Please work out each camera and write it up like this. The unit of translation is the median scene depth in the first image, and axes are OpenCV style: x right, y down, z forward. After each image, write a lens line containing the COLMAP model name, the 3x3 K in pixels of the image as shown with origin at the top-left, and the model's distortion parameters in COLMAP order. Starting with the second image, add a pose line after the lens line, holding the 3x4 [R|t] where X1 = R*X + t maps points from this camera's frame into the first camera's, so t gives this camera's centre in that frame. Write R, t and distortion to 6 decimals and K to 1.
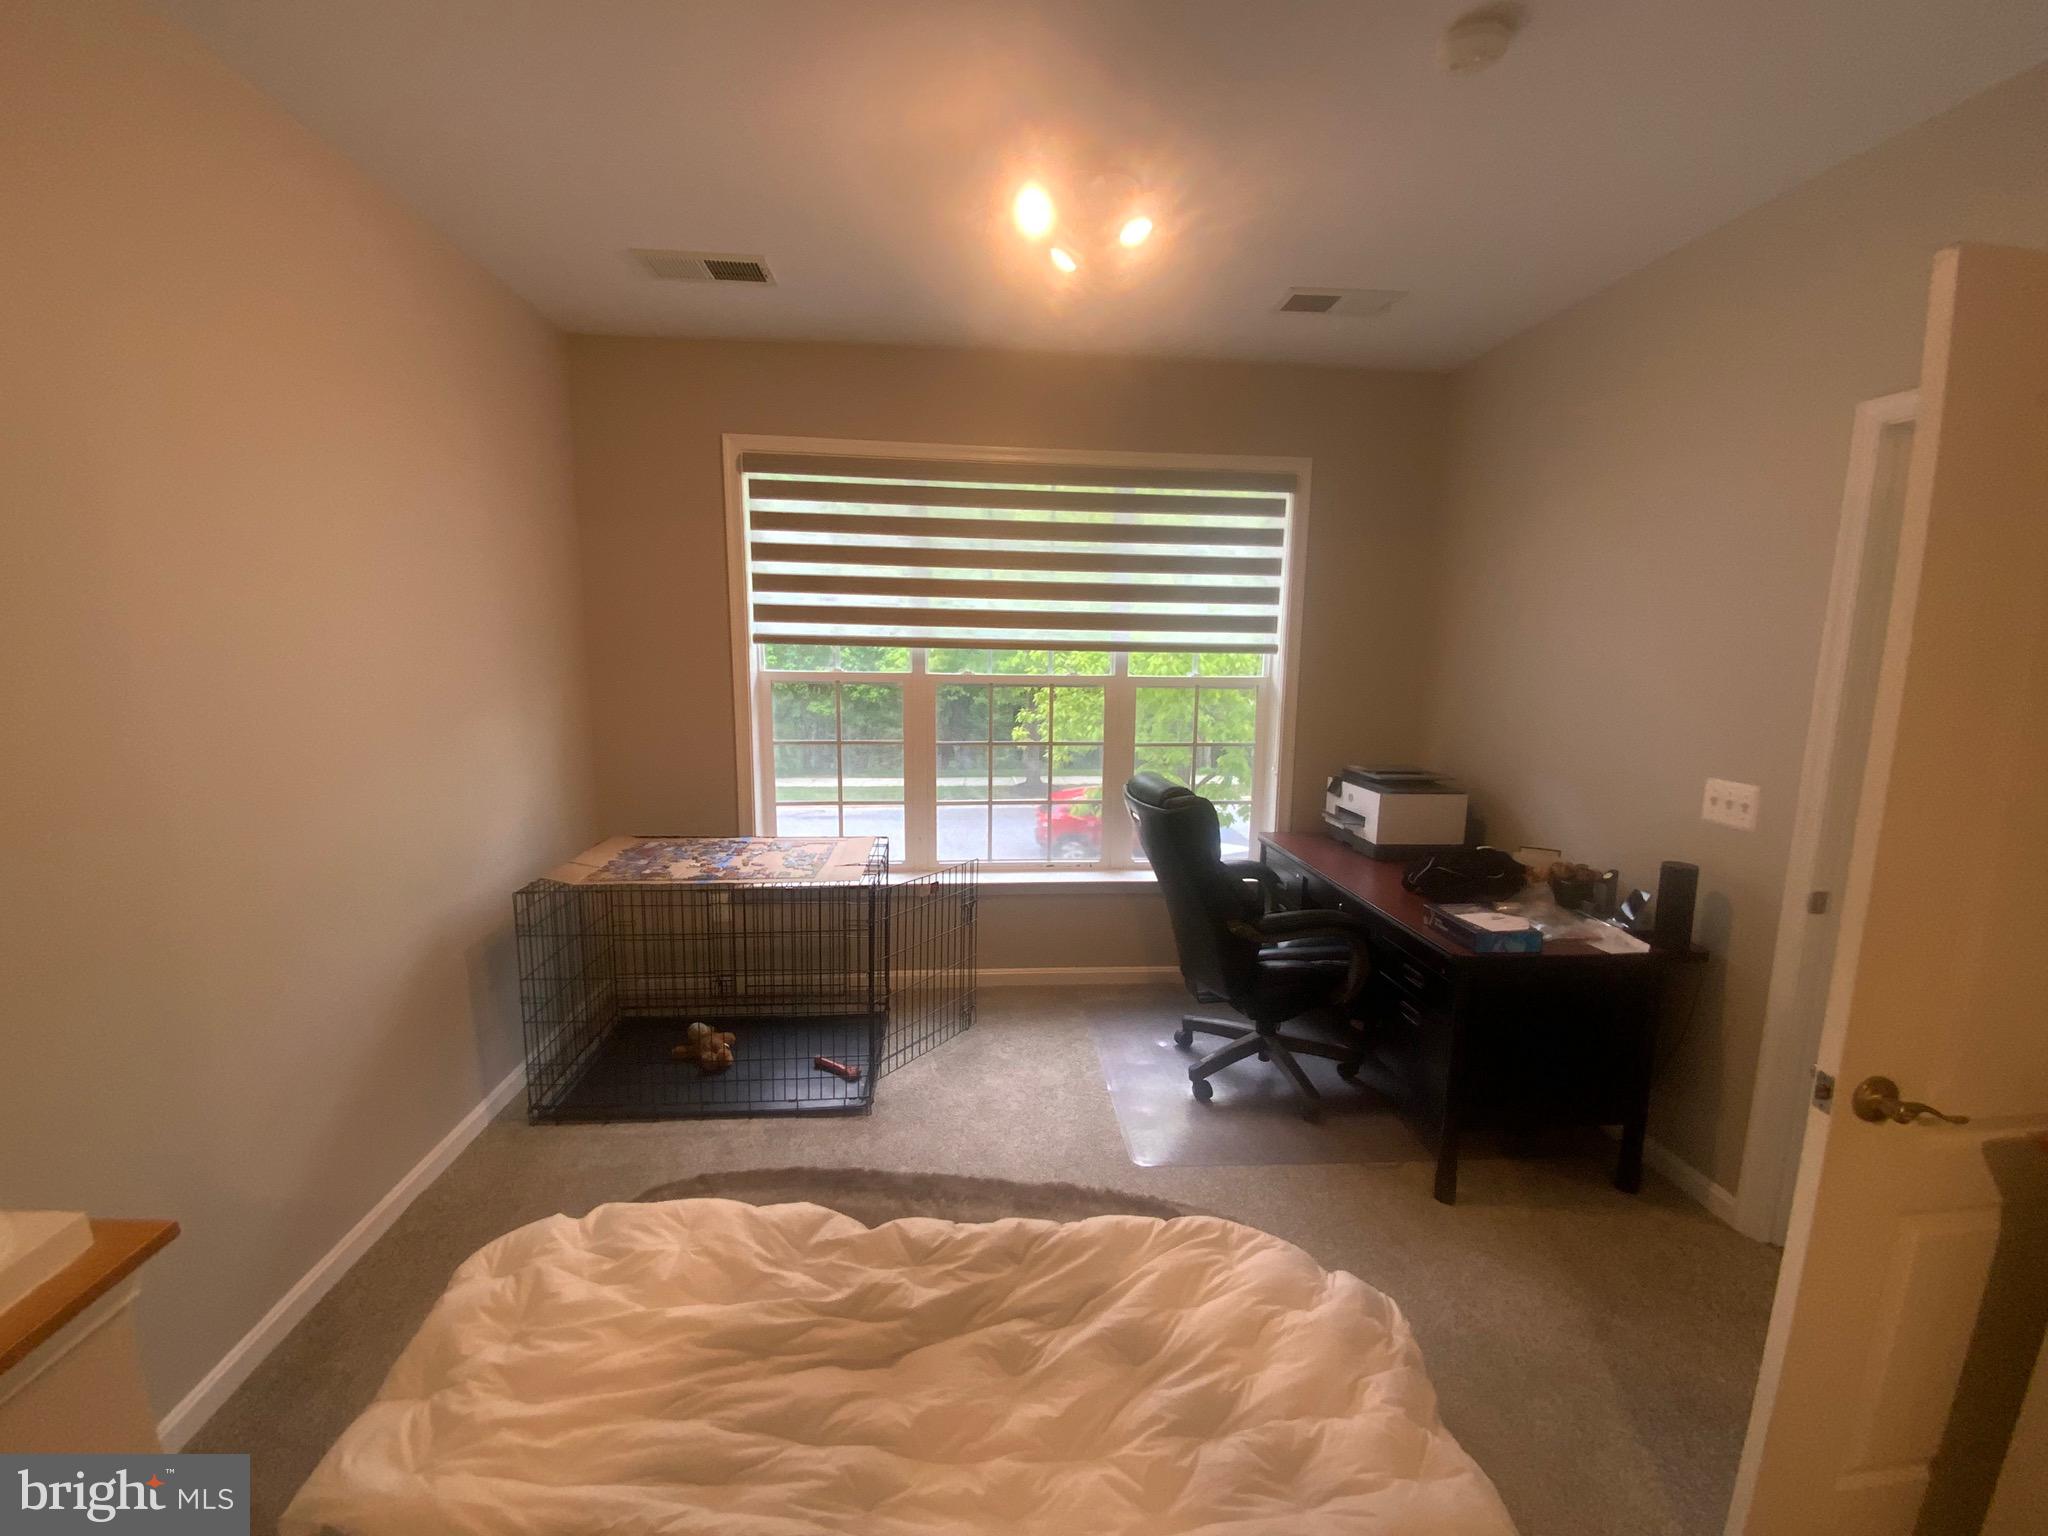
lens RADIAL K [[842.1, 0, 1027.4], [0, 842.1, 763.4], [0, 0, 1]] dist [0.018966, -0.000925]
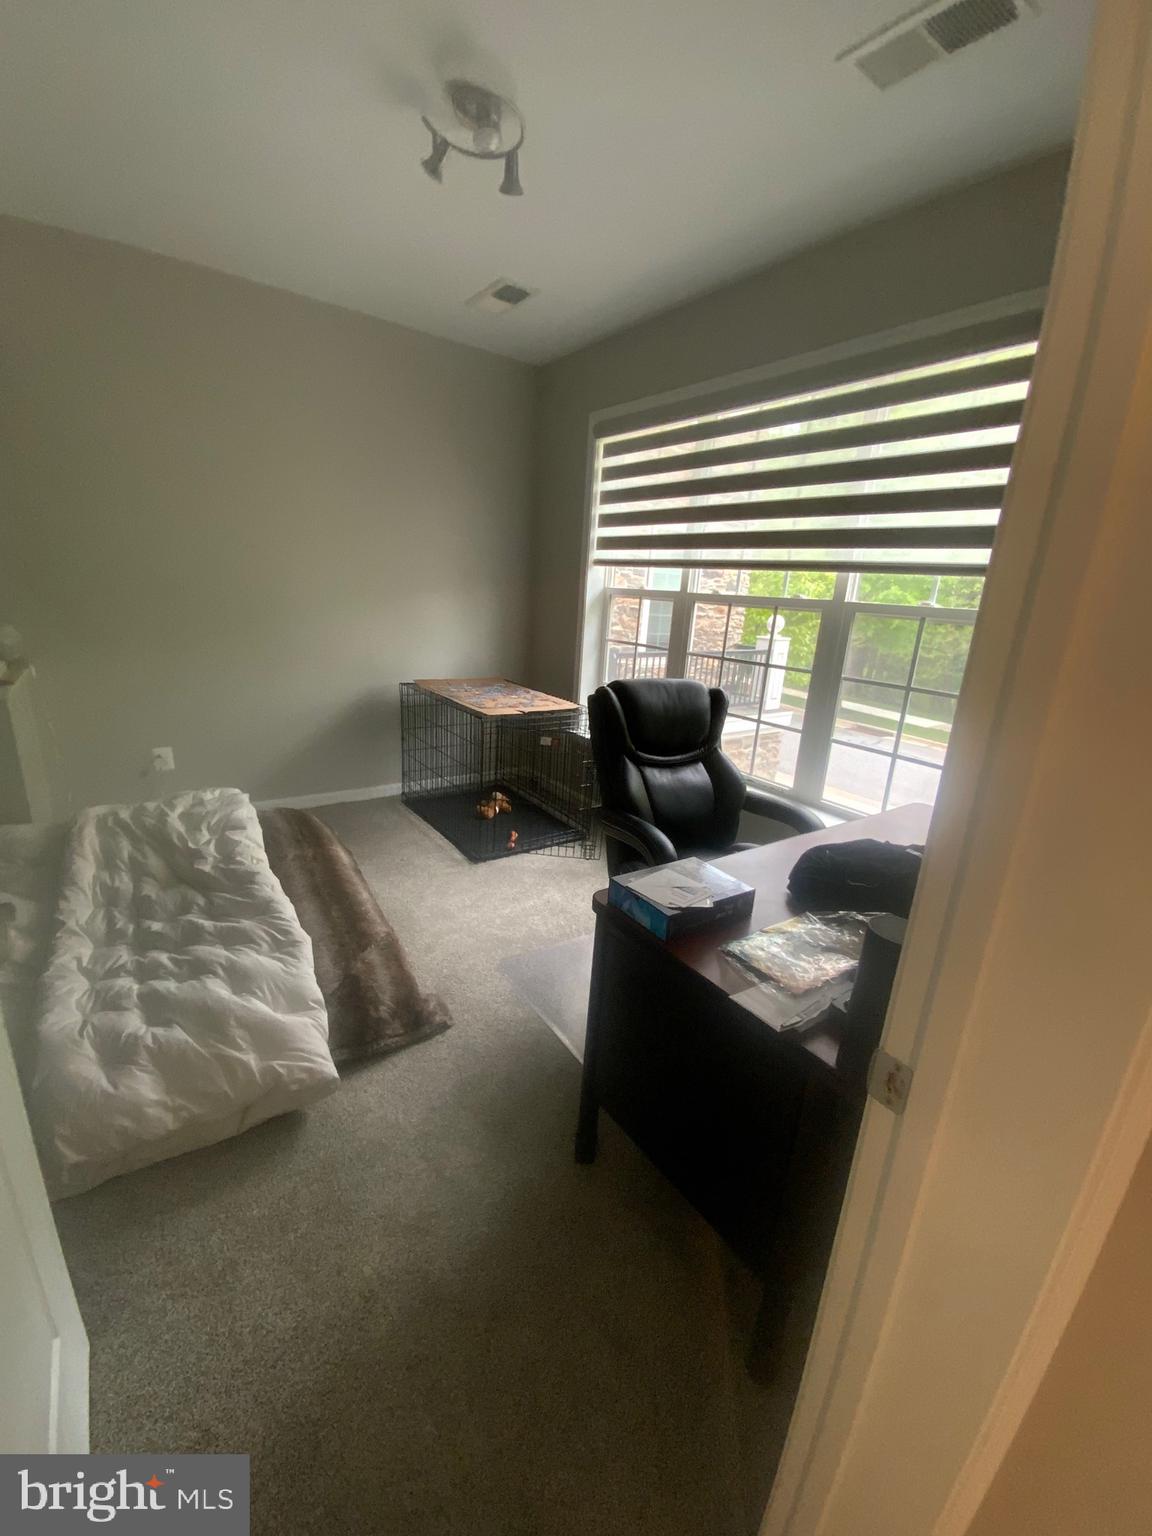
lens RADIAL K [[631.6, 0, 572.7], [0, 631.6, 776.6], [0, 0, 1]] dist [0.018966, -0.000925]
pose [[0.474233, 0.267114, -0.838900, 0.672915], [-0.153777, 0.963347, 0.219808, -0.026381], [0.866865, 0.024763, 0.497927, 0.440256]]
